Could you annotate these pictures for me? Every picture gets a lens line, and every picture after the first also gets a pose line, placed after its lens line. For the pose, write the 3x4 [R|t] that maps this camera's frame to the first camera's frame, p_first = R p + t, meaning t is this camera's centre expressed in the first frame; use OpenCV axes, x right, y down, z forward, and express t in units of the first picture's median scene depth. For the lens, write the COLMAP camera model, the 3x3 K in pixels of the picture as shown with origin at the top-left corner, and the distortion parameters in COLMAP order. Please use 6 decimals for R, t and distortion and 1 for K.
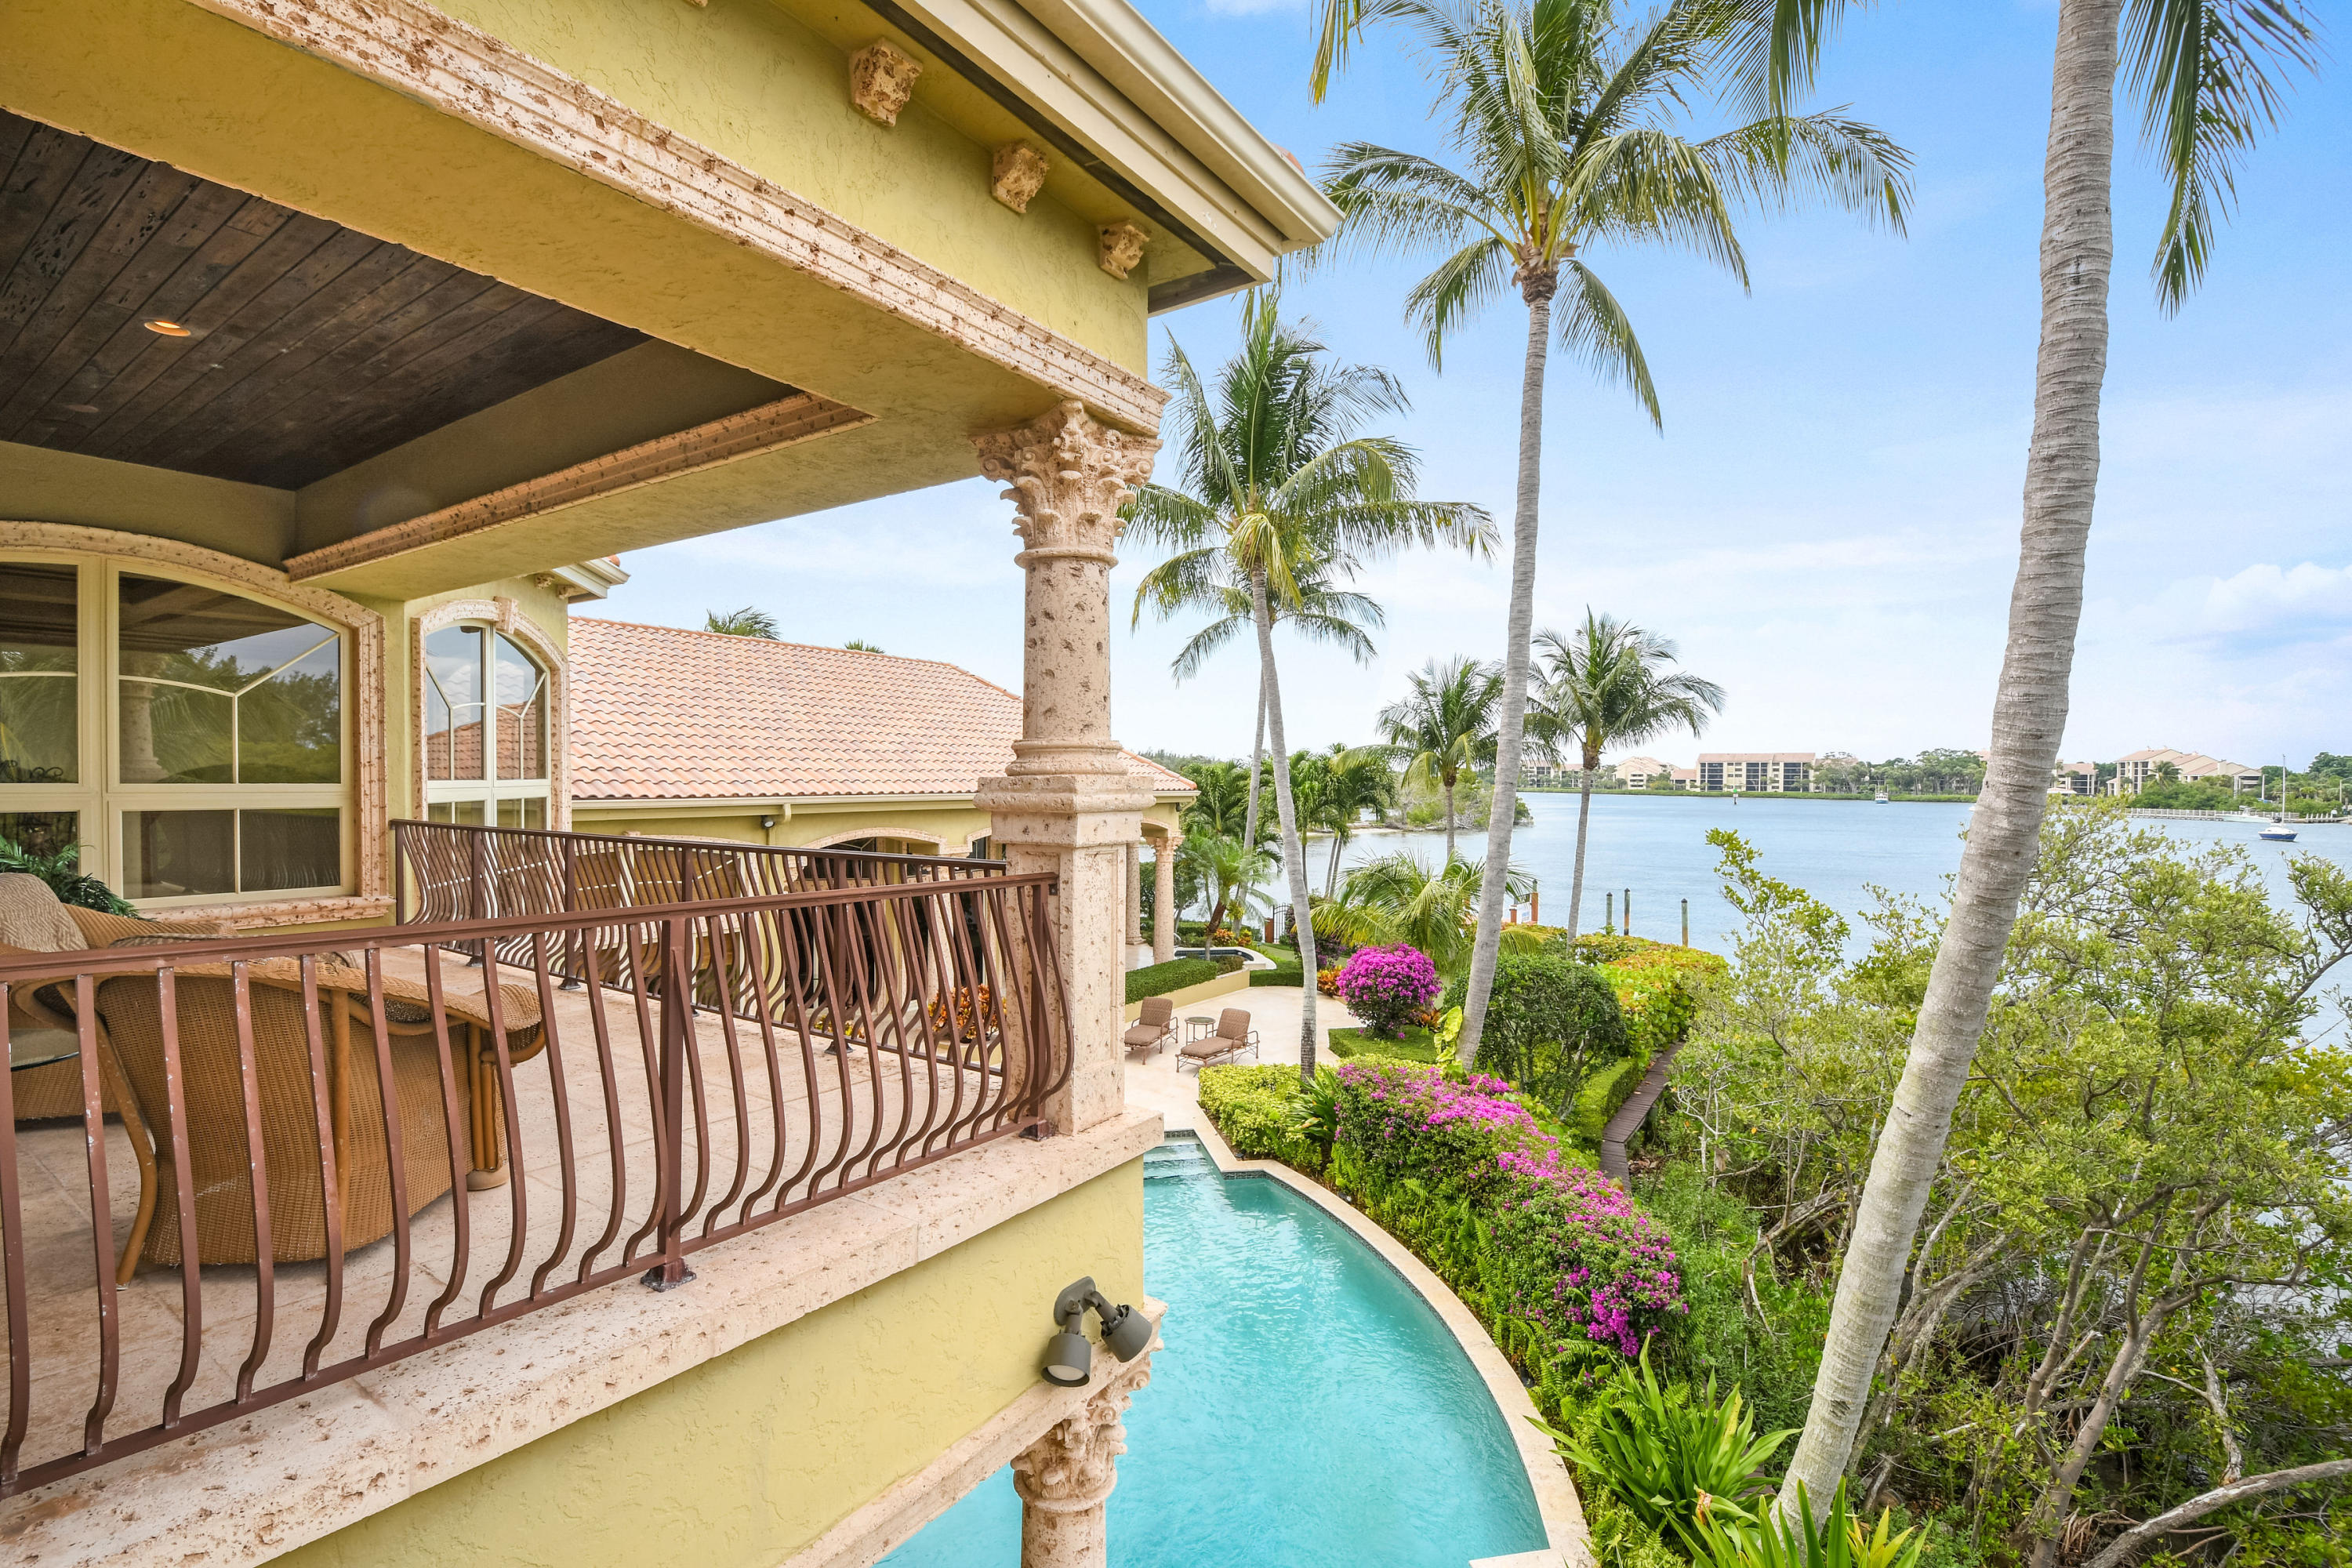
lens RADIAL K [[1078.2, 0, 1176.0], [0, 1078.2, 784.0], [0, 0, 1]] dist [-0.013785, -0.000425]
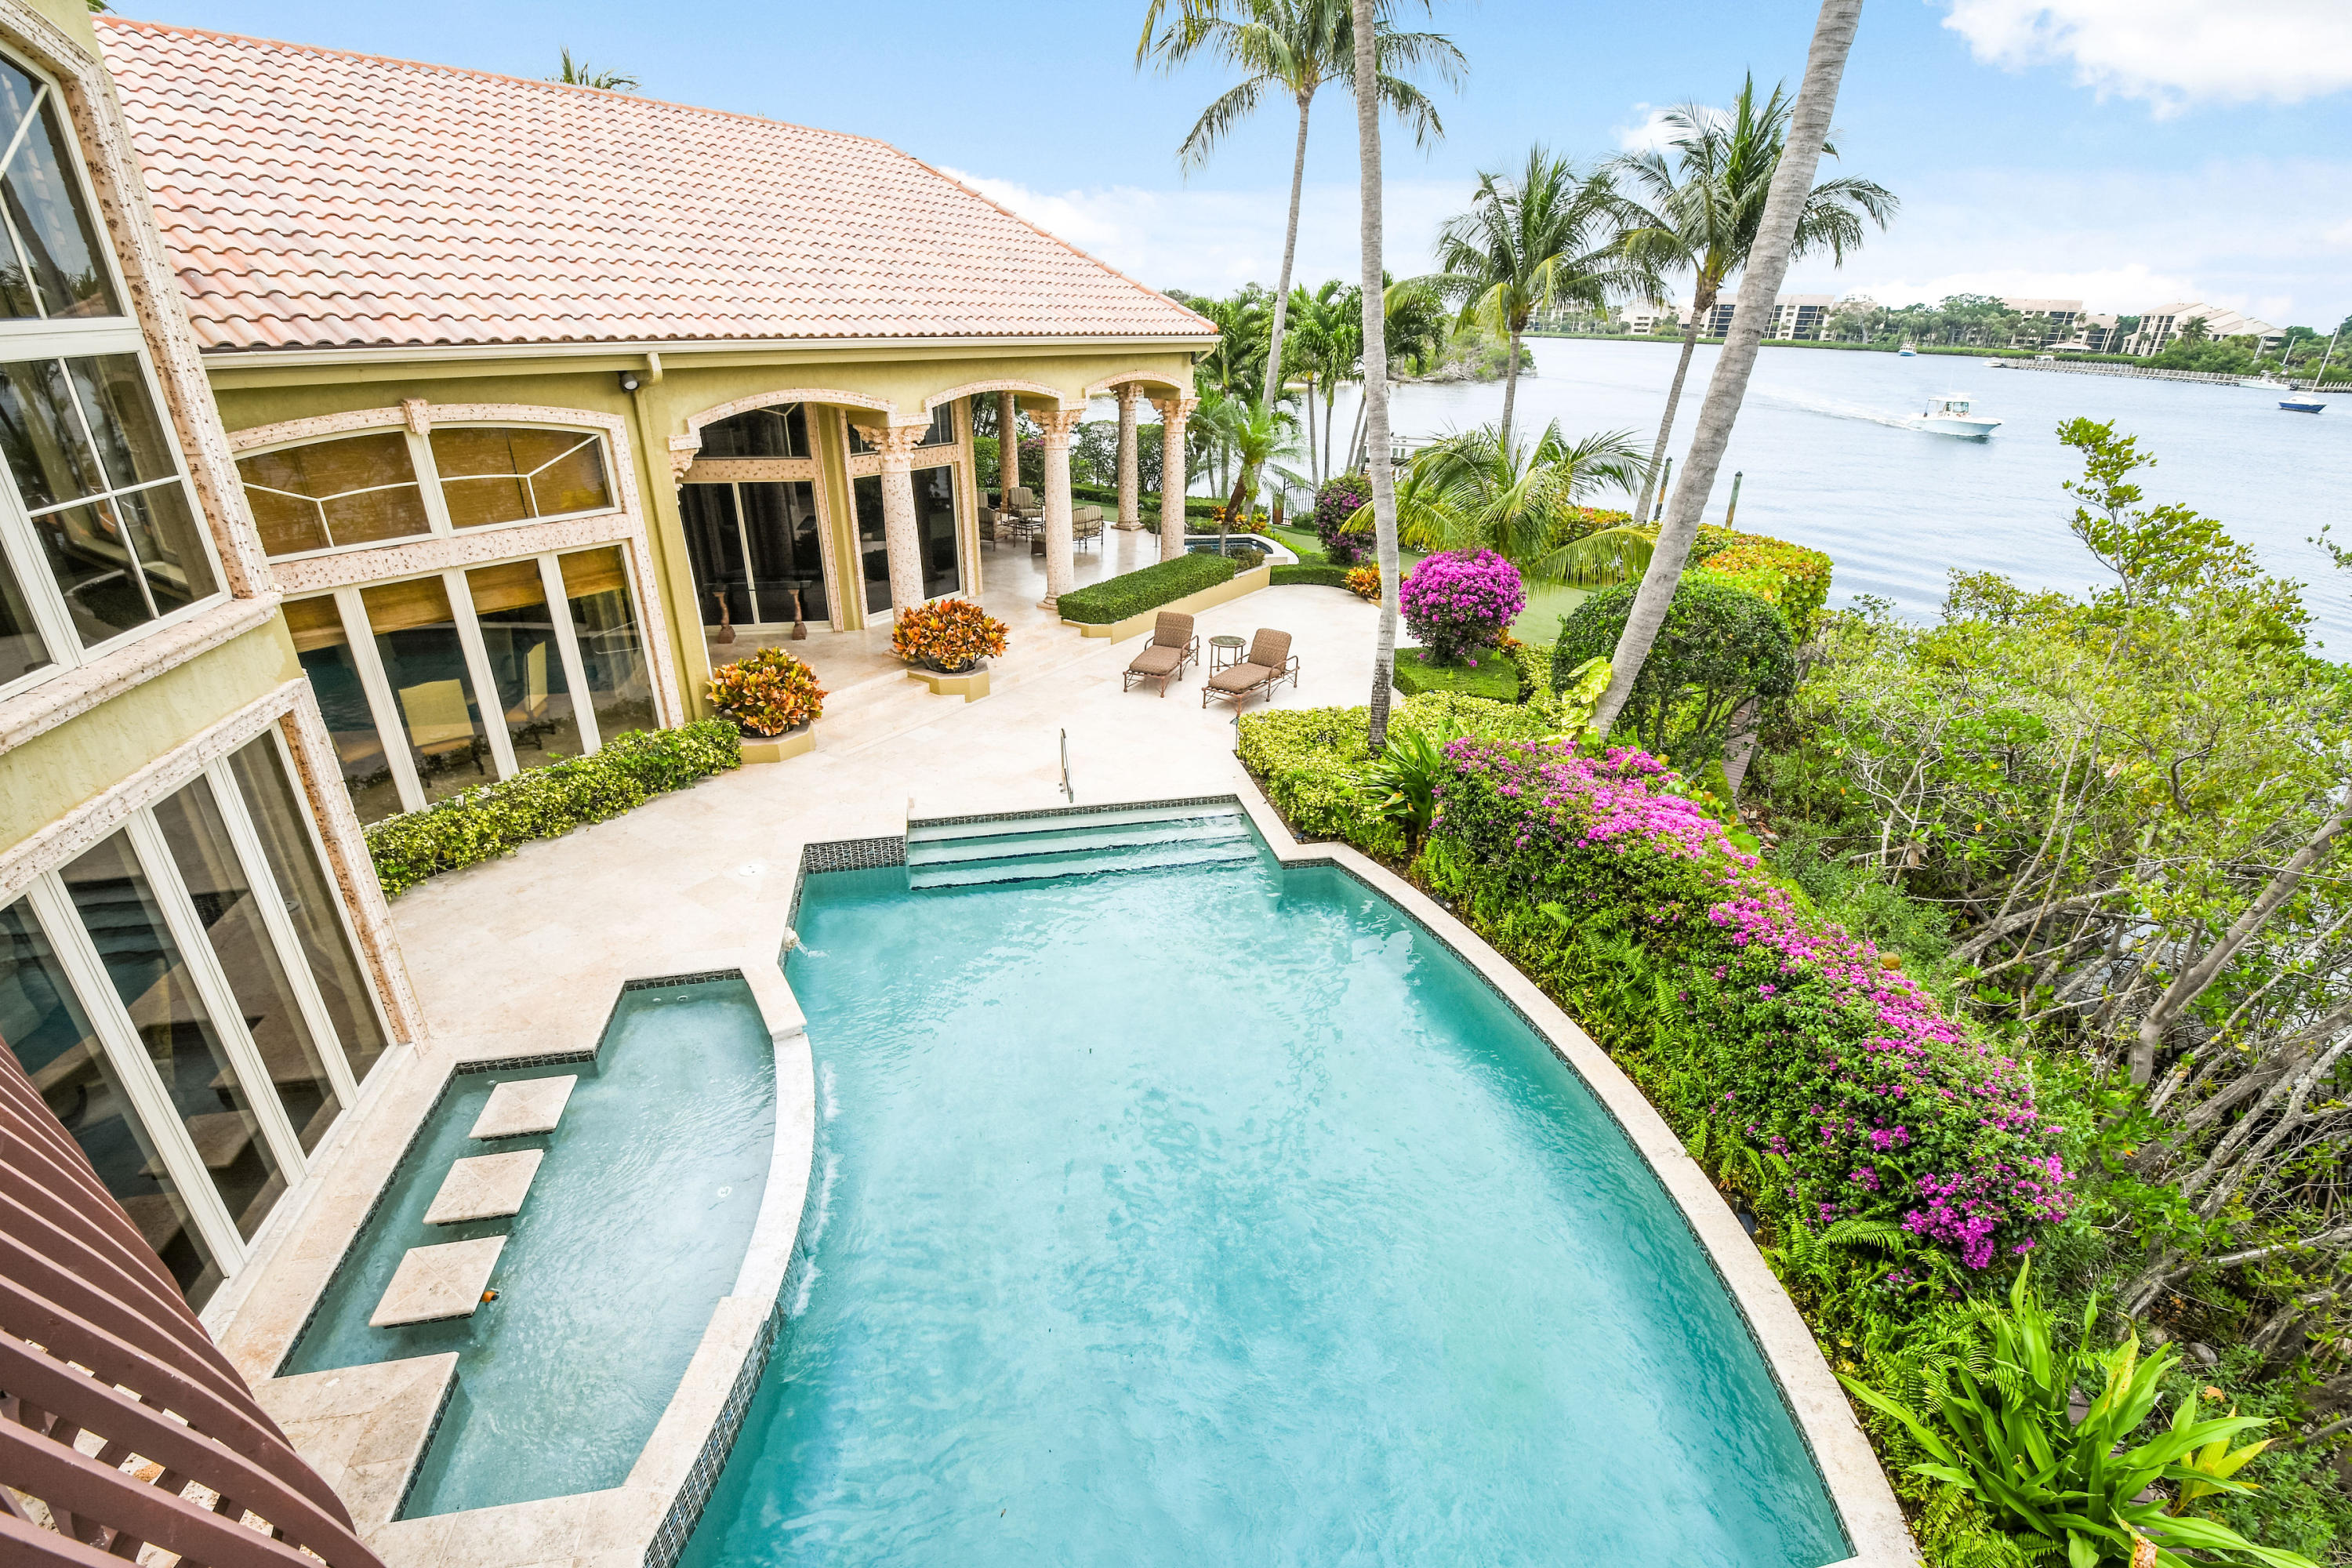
lens RADIAL K [[1063.8, 0, 1169.2], [0, 1063.8, 818.4], [0, 0, 1]] dist [0.018225, -0.027608]
pose [[0.999815, 0.000620, 0.019208, -0.046858], [-0.008643, 0.907221, 0.420566, -0.000871], [-0.017166, -0.420654, 0.907059, 0.249012]]
